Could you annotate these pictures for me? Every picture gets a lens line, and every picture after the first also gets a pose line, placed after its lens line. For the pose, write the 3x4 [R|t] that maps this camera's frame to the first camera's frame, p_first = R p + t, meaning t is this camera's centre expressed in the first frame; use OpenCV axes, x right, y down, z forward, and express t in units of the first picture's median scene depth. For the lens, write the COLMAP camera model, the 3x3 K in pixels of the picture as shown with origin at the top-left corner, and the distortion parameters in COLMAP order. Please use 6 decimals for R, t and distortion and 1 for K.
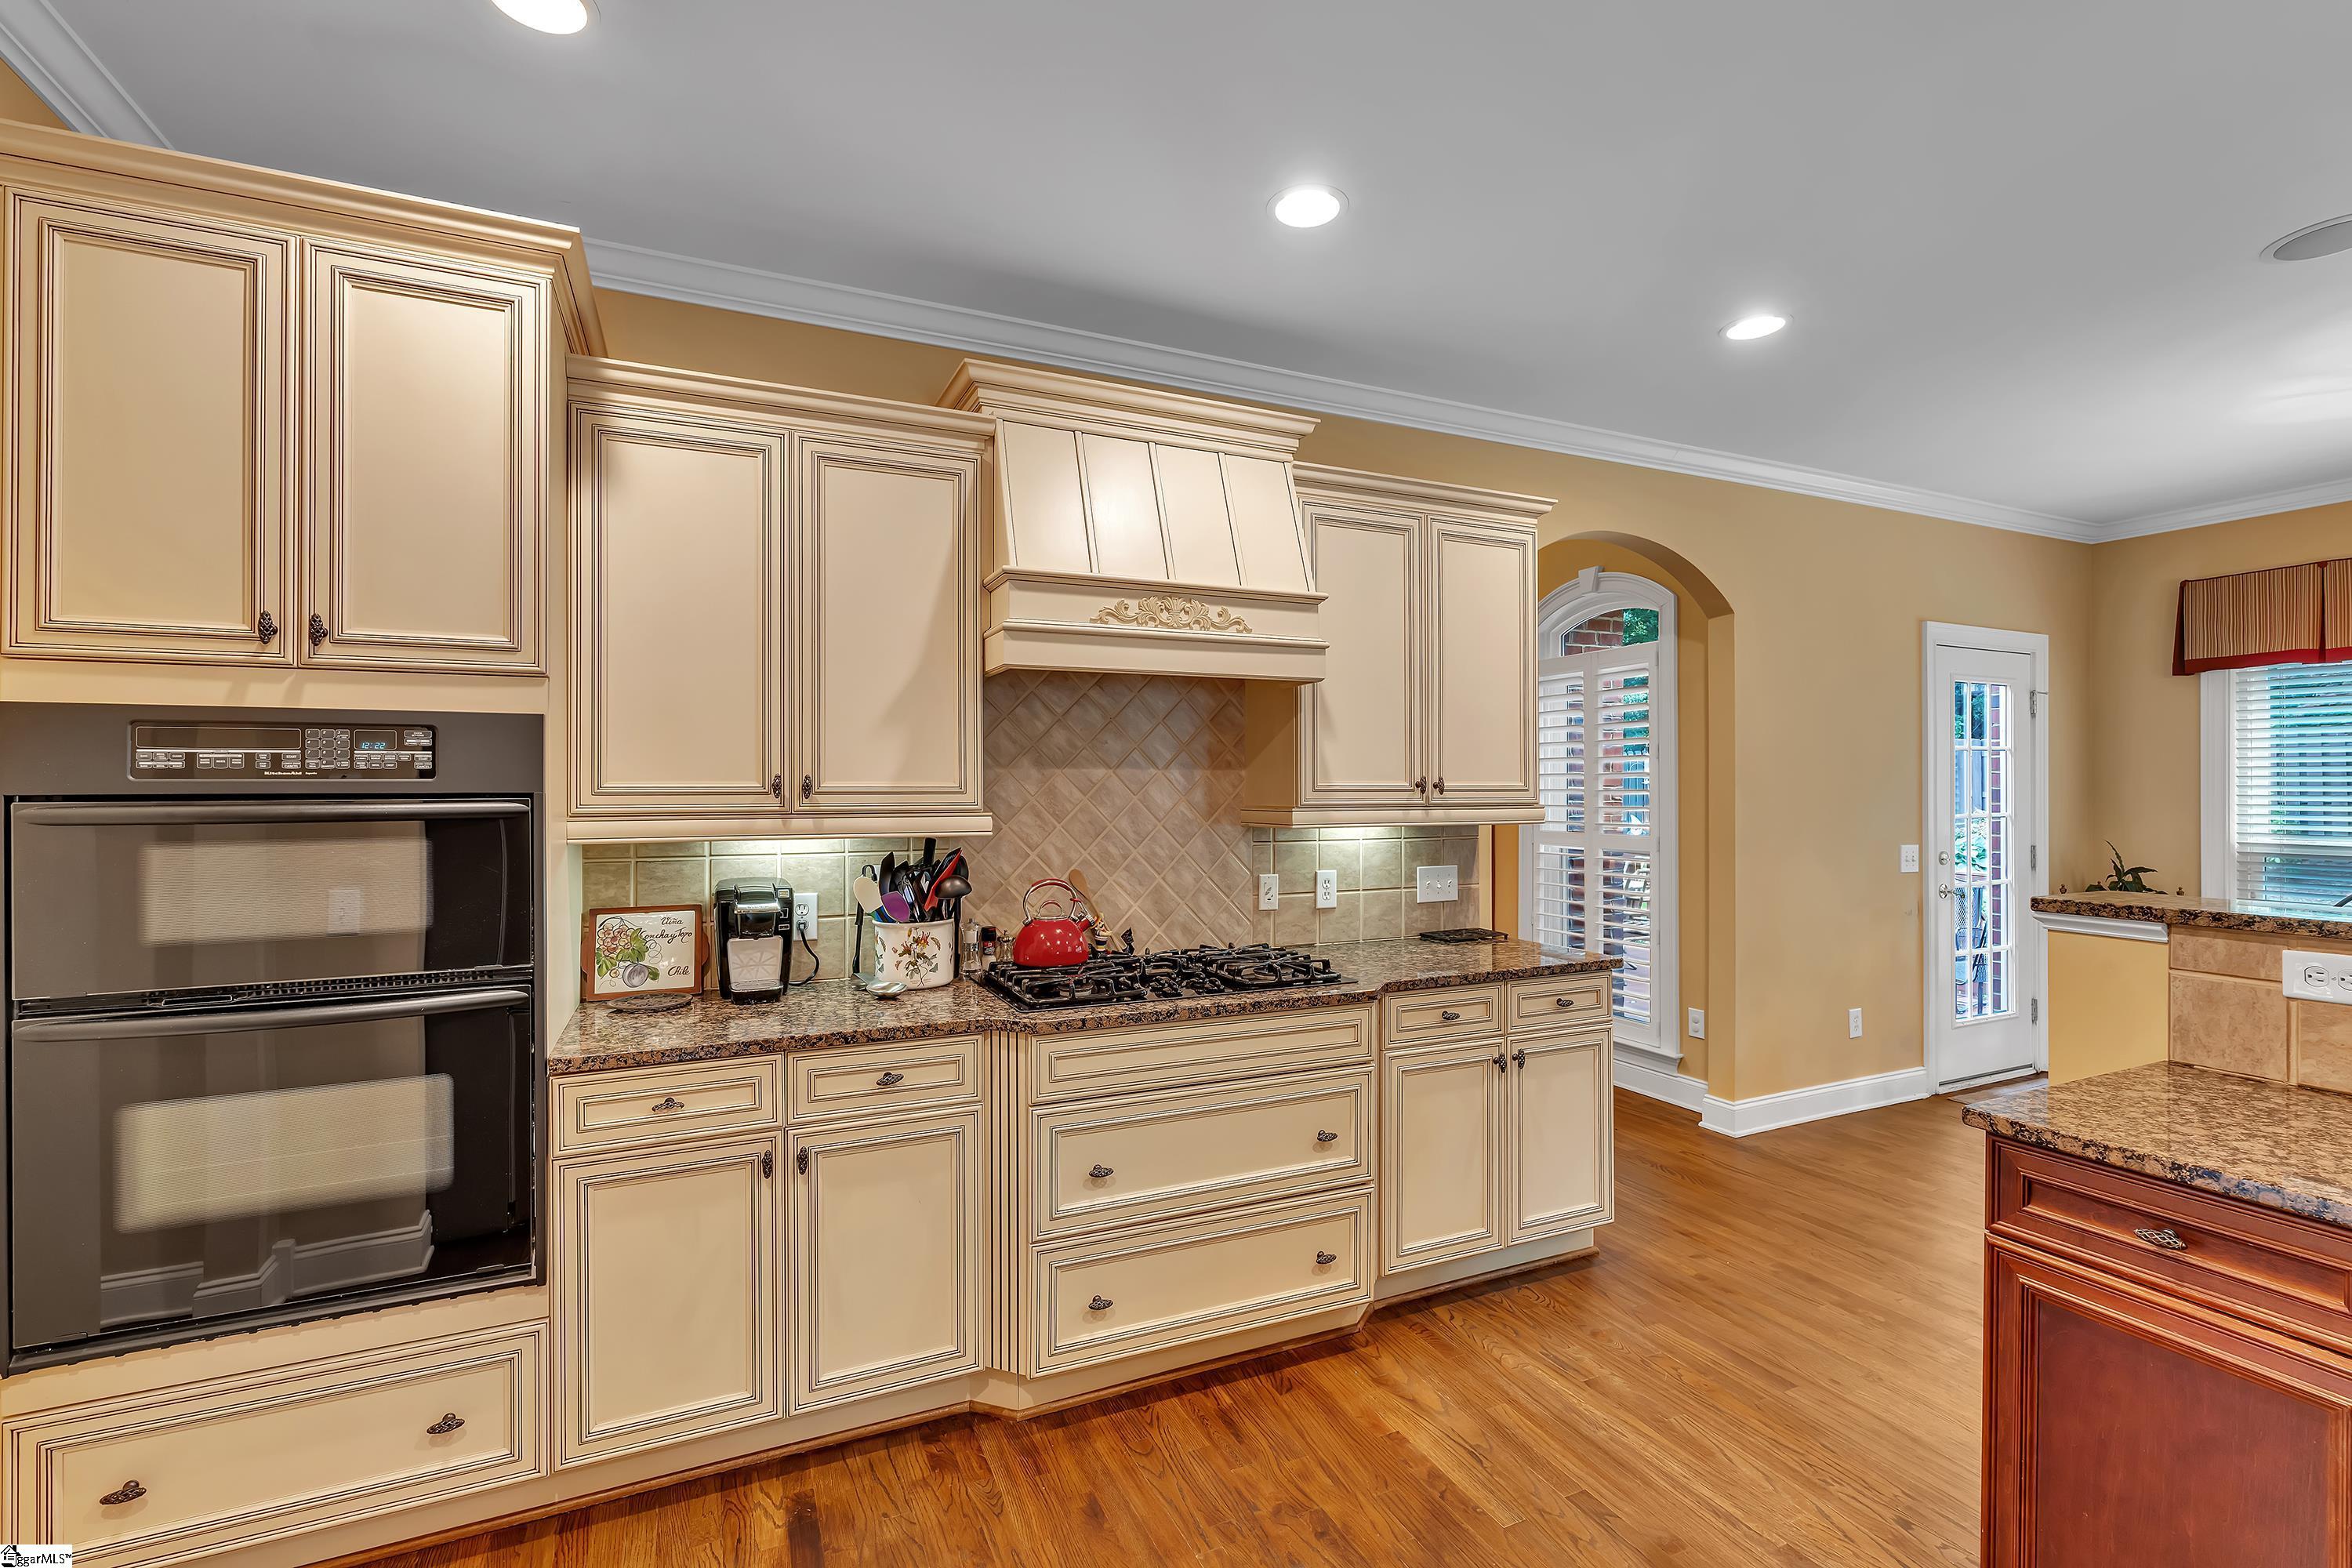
lens RADIAL K [[1066.4, 0, 1176.0], [0, 1066.4, 784.0], [0, 0, 1]] dist [0.002789, 0.000386]
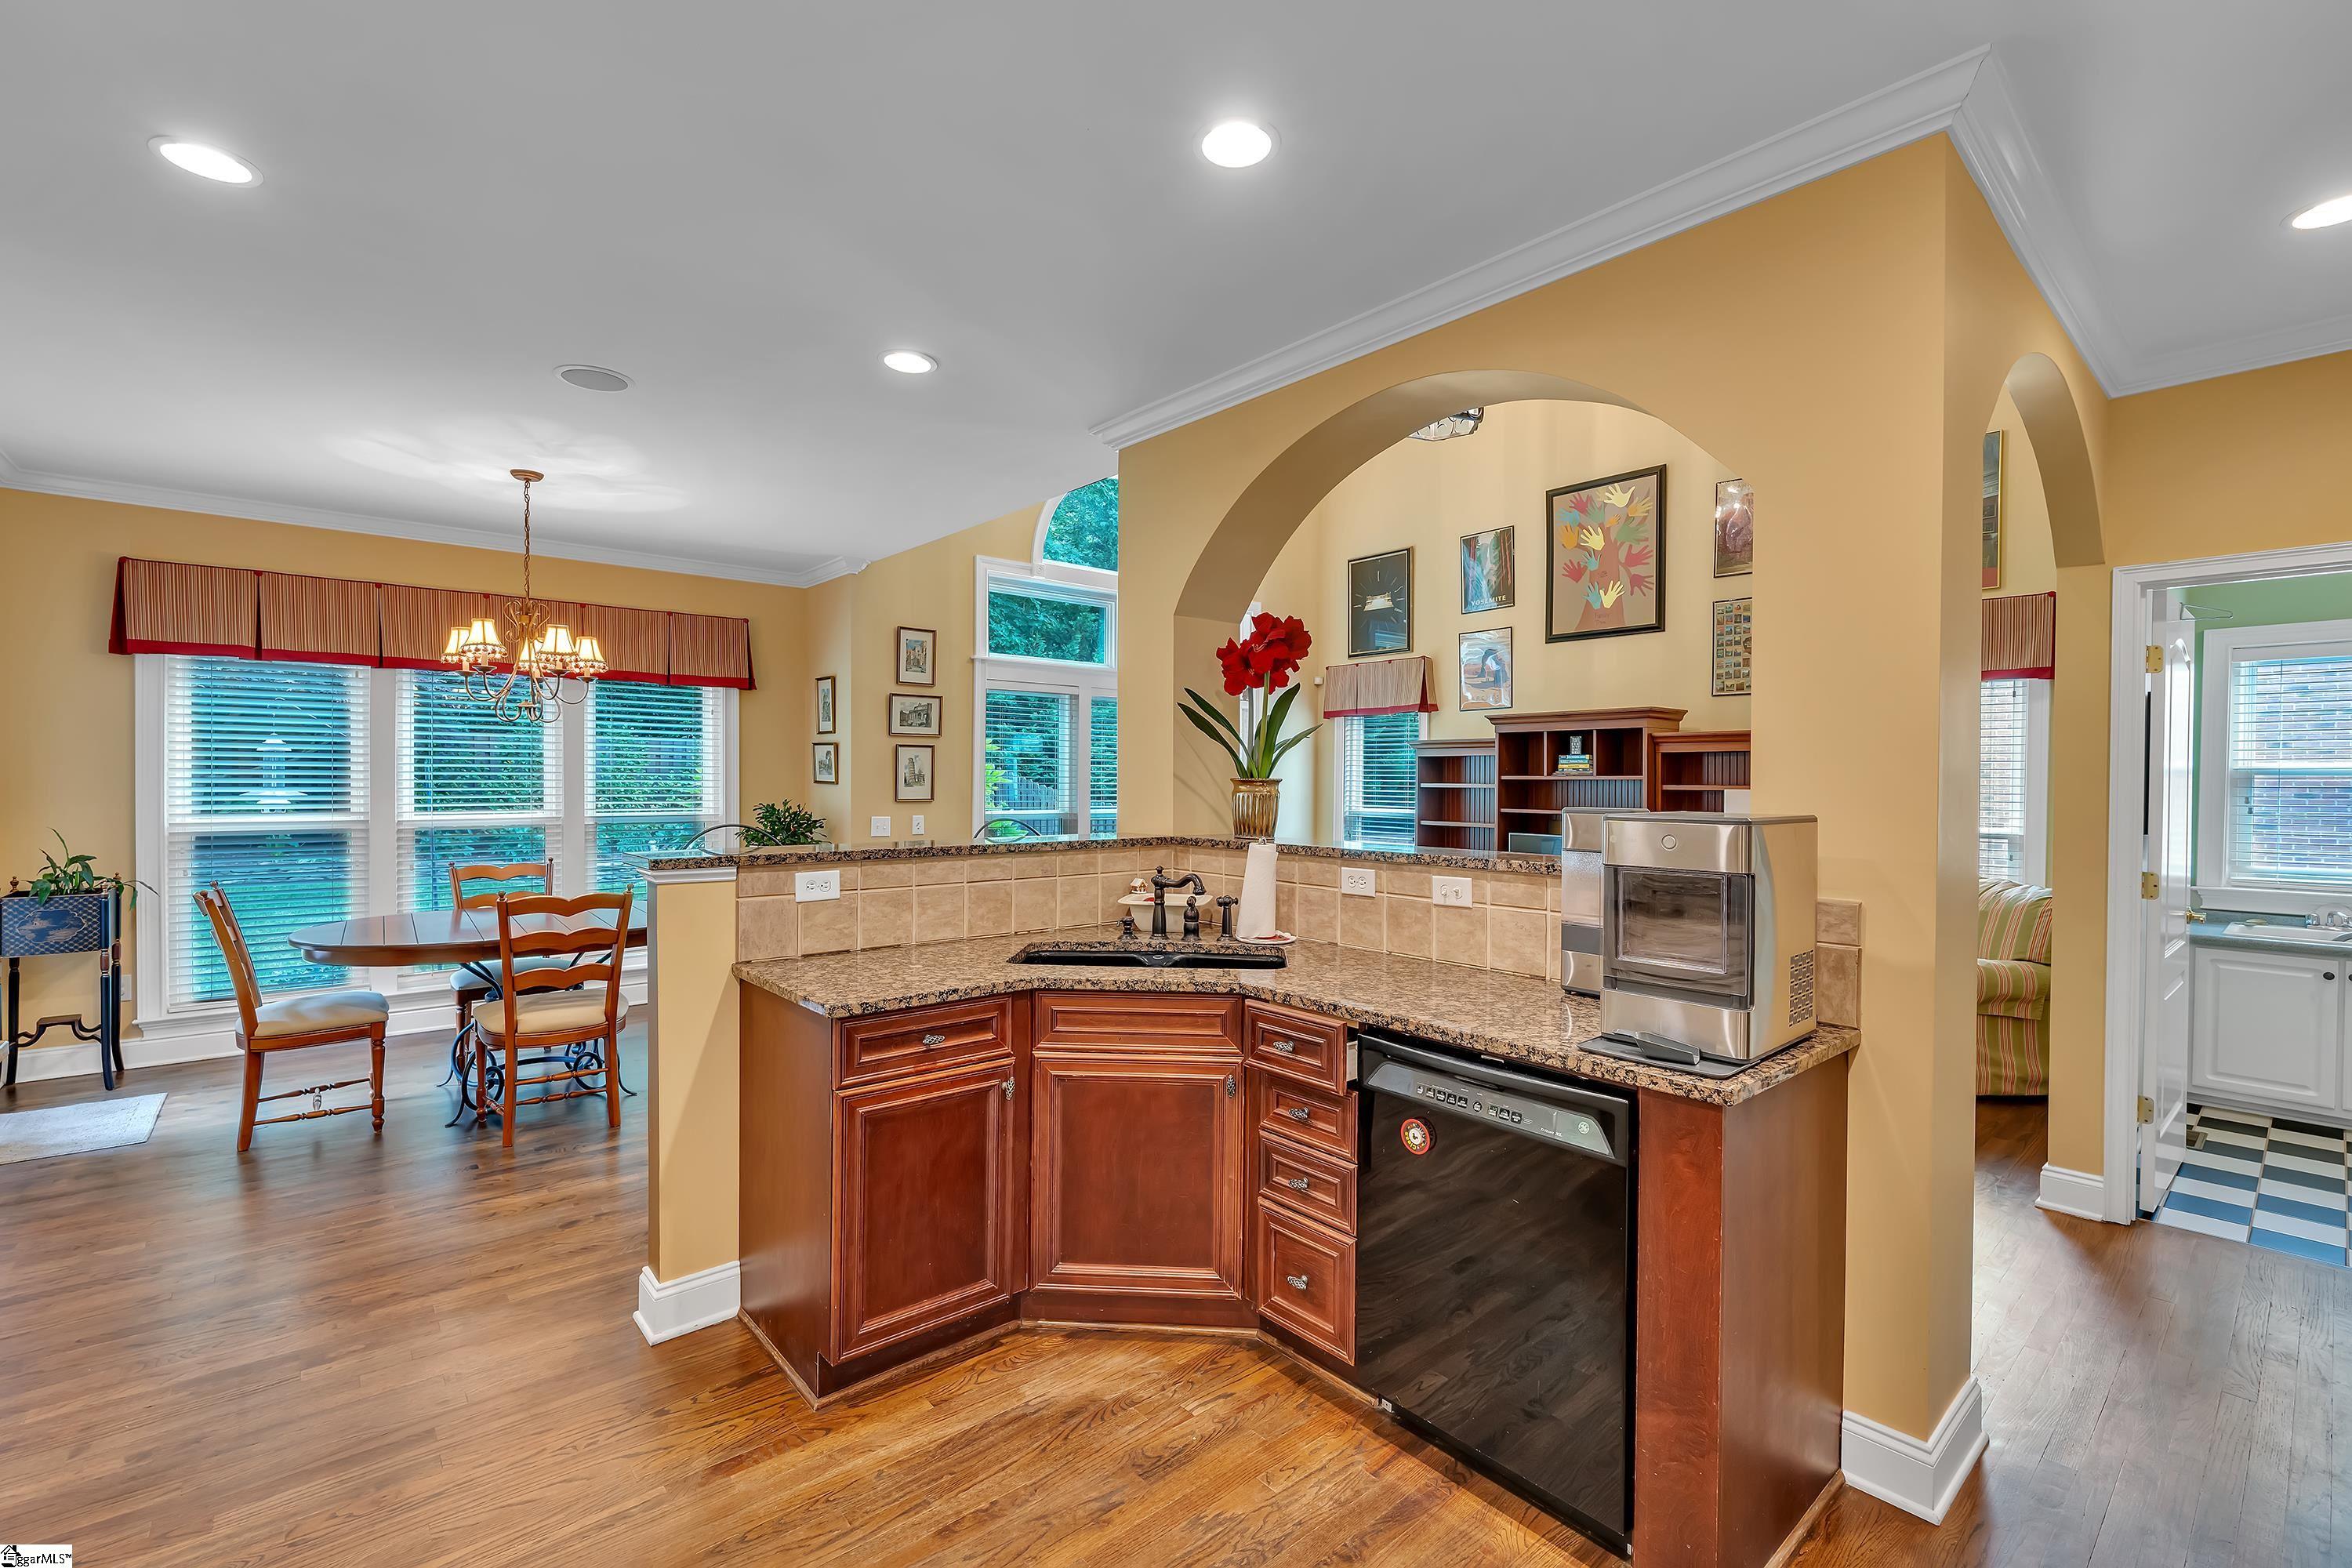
lens RADIAL K [[1031.6, 0, 1190.2], [0, 1031.6, 784.9], [0, 0, 1]] dist [0.000538, -0.000170]
pose [[-0.289049, -0.009375, 0.957268, -0.365807], [-0.007452, 0.999944, 0.007543, 0.003990], [-0.957285, -0.004954, -0.289103, 0.531908]]
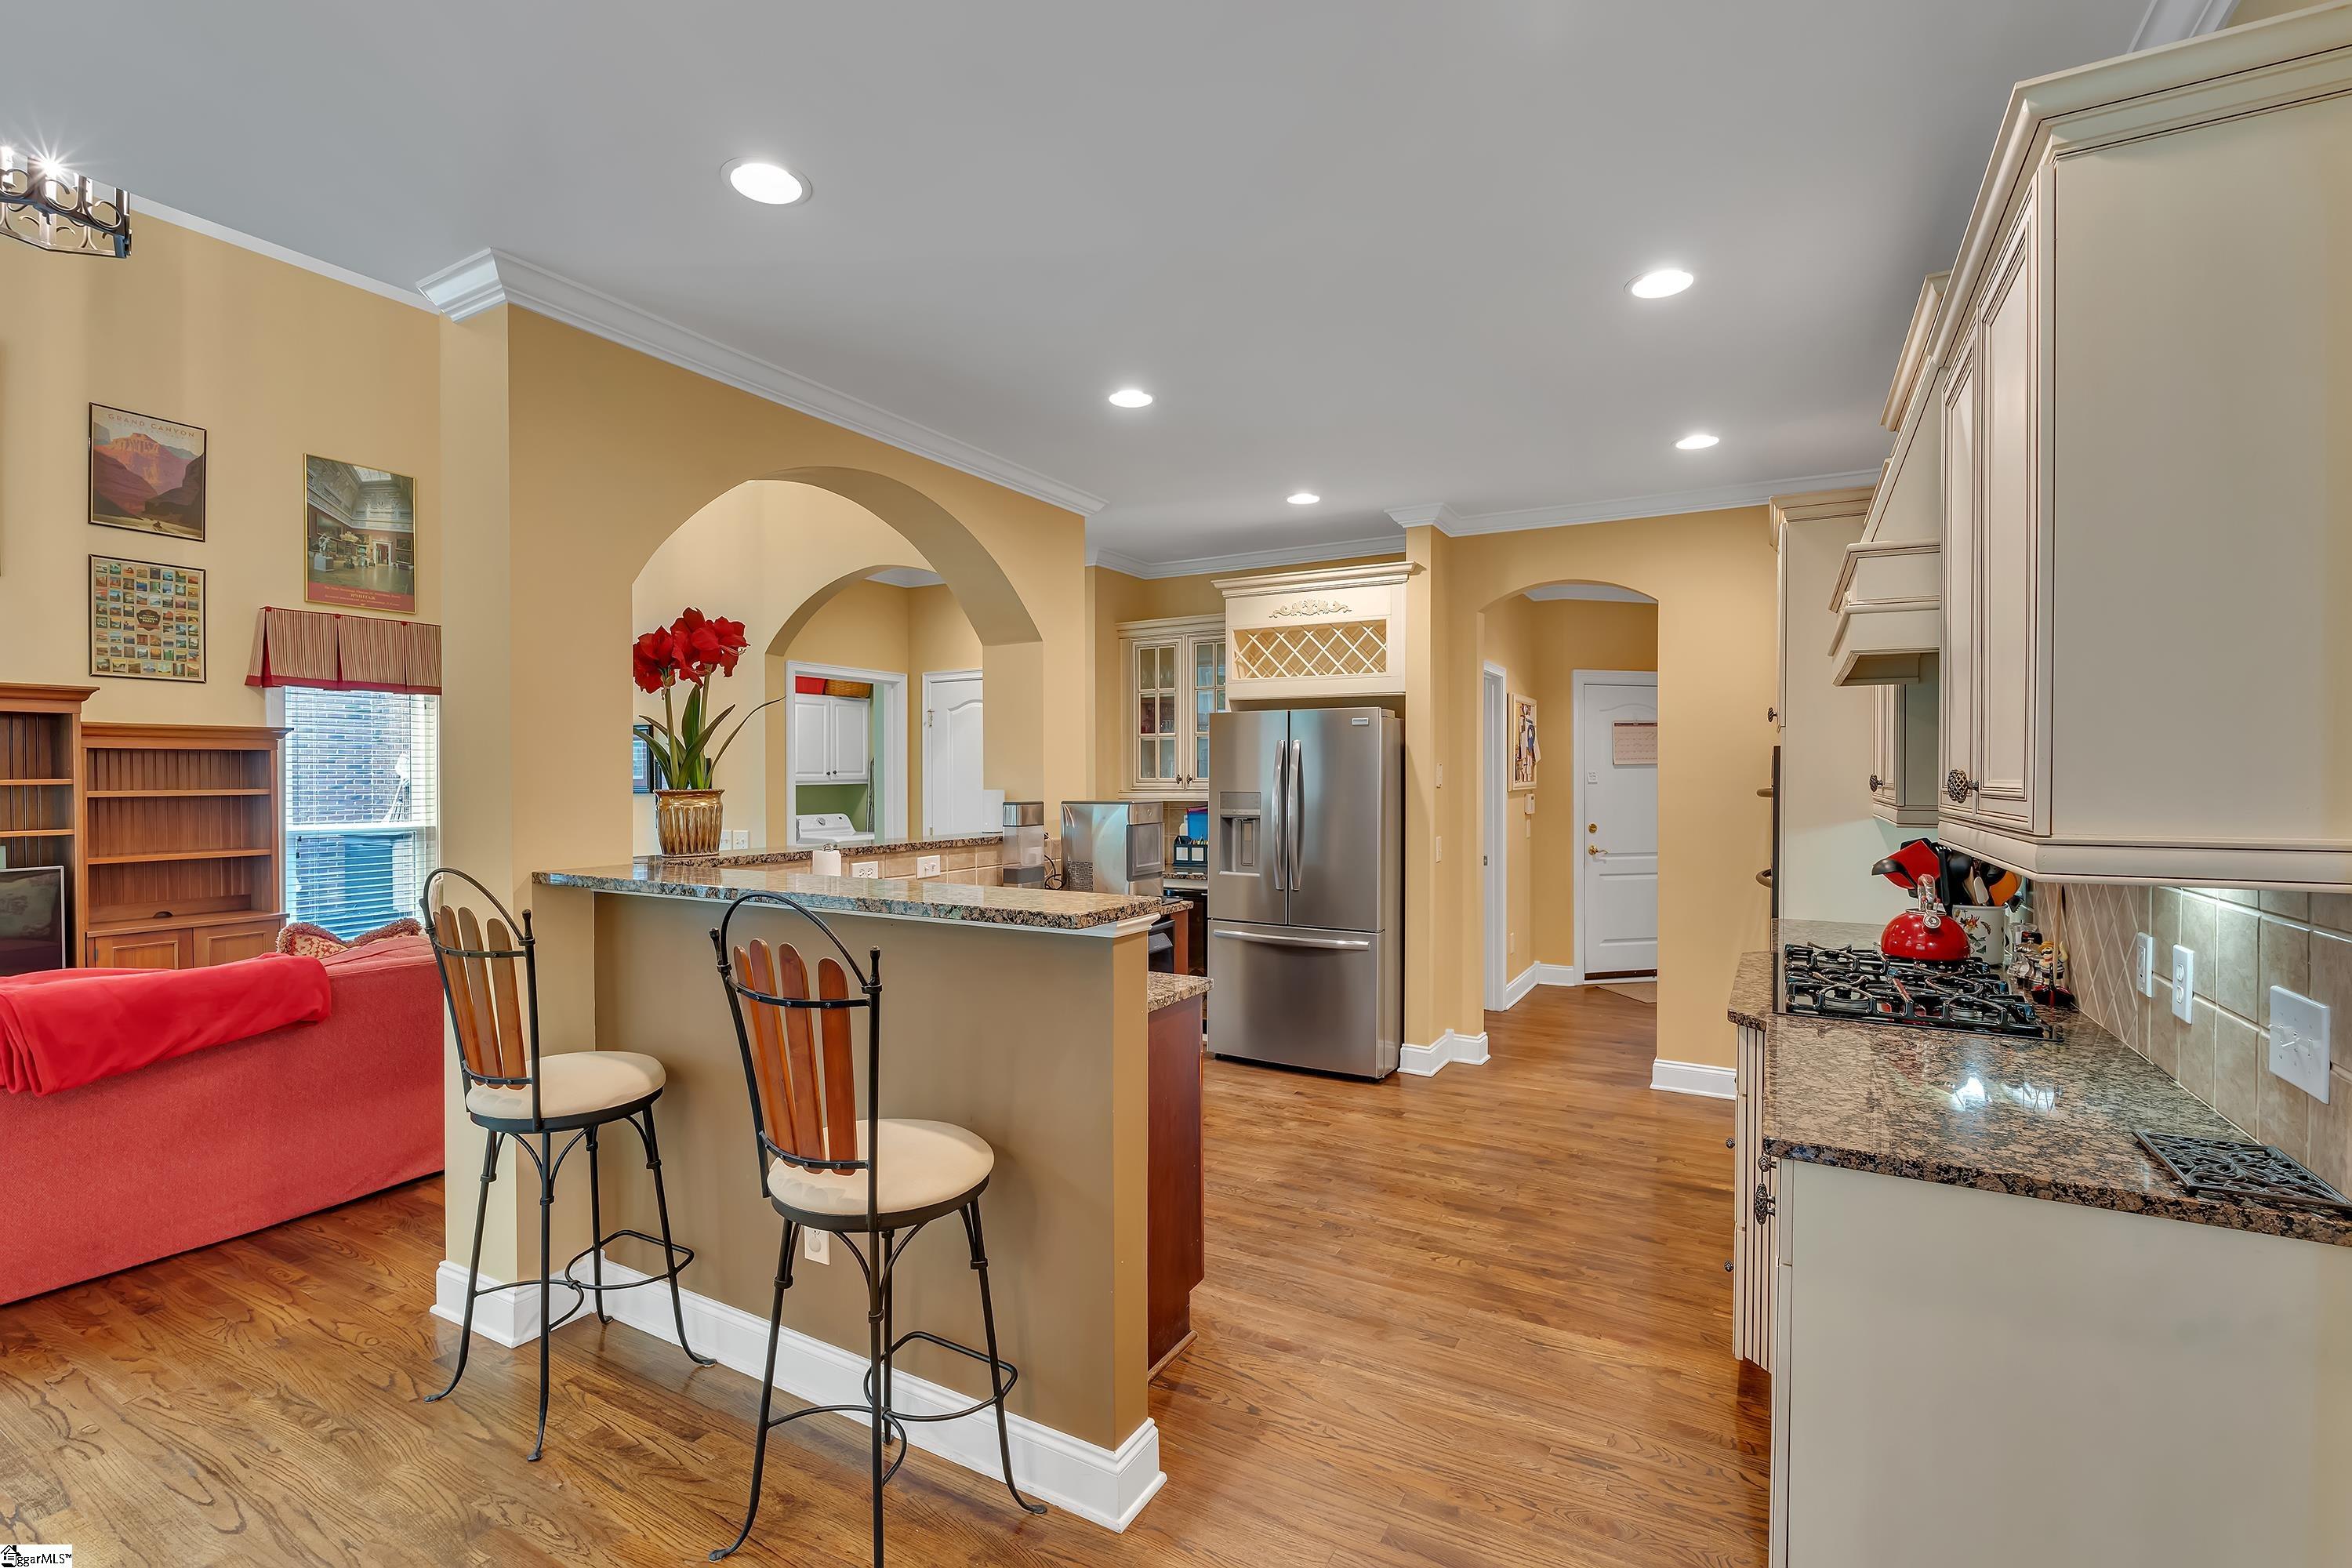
lens RADIAL K [[1036.1, 0, 1176.0], [0, 1036.1, 784.0], [0, 0, 1]] dist [-0.002585, -0.000249]
pose [[-0.816083, 0.005185, -0.577912, 0.965092], [0.000671, 0.999968, 0.008025, -0.009614], [0.577935, 0.006162, -0.816060, 1.287801]]
